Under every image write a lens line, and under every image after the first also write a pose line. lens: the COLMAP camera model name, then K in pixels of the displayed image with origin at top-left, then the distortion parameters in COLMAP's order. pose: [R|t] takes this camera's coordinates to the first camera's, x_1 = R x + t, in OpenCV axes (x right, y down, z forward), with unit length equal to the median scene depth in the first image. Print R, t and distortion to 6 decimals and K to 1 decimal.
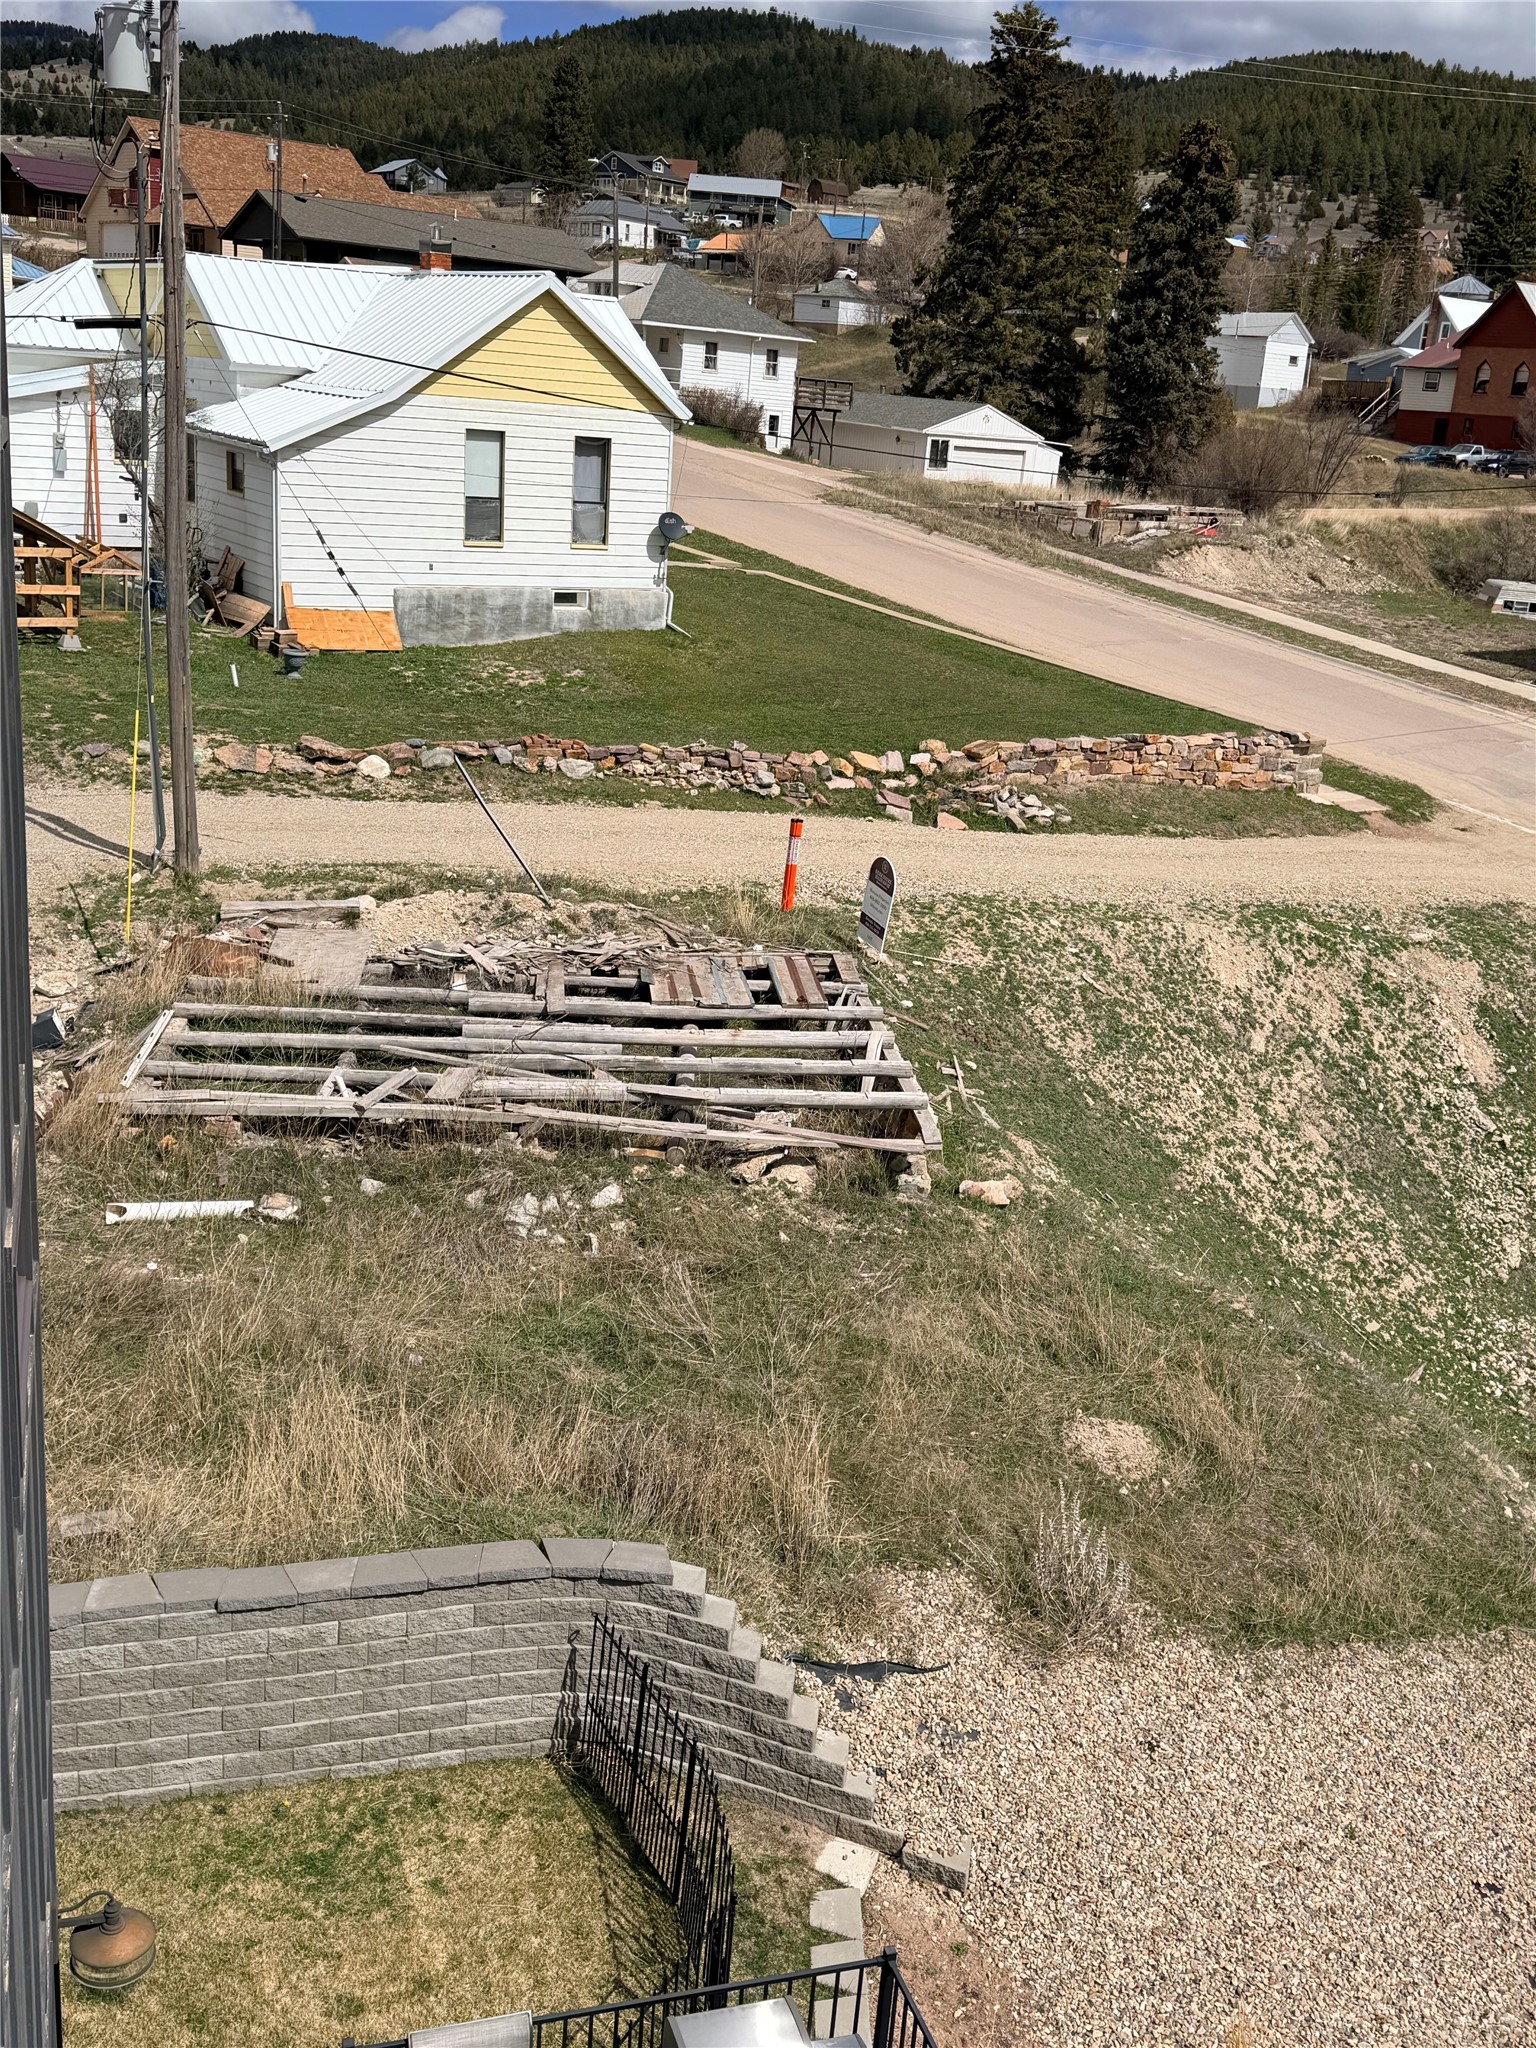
lens RADIAL K [[2092.6, 0, 768.0], [0, 2092.6, 1024.0], [0, 0, 1]] dist [0.145752, 0.002867]
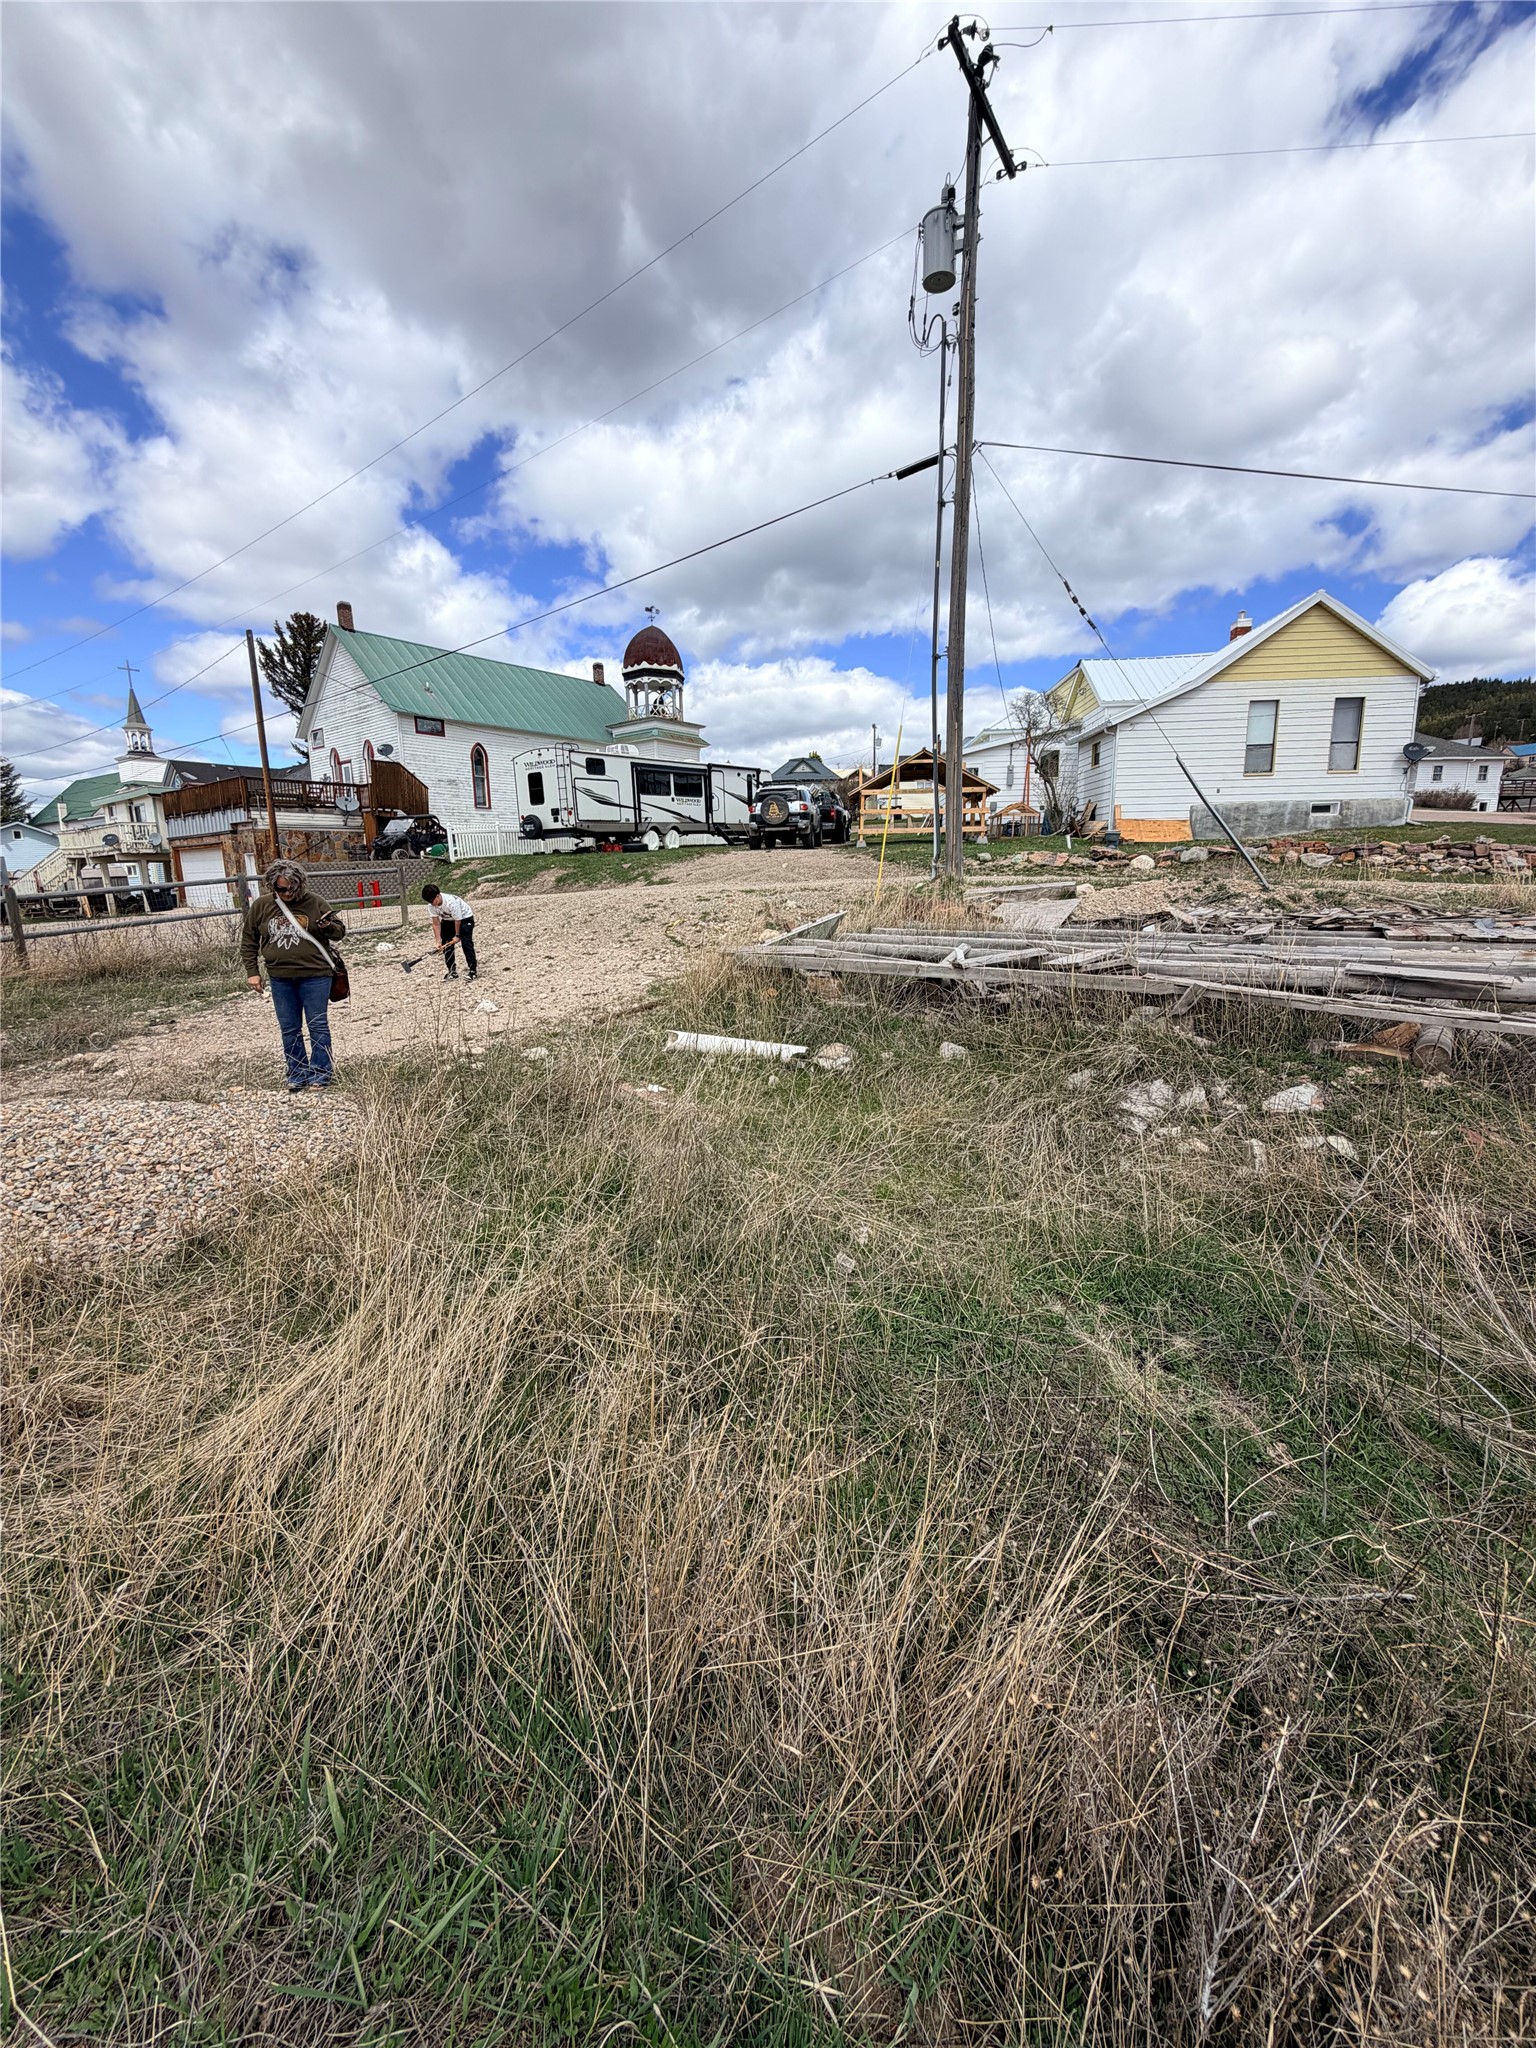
lens RADIAL K [[808.3, 0, 768.0], [0, 808.3, 1024.0], [0, 0, 1]] dist [-0.001076, 0.000095]
pose [[0.762235, 0.034660, -0.646371, -0.025146], [-0.125755, 0.987469, -0.095347, 0.064221], [0.634967, 0.153961, 0.757042, 0.439199]]
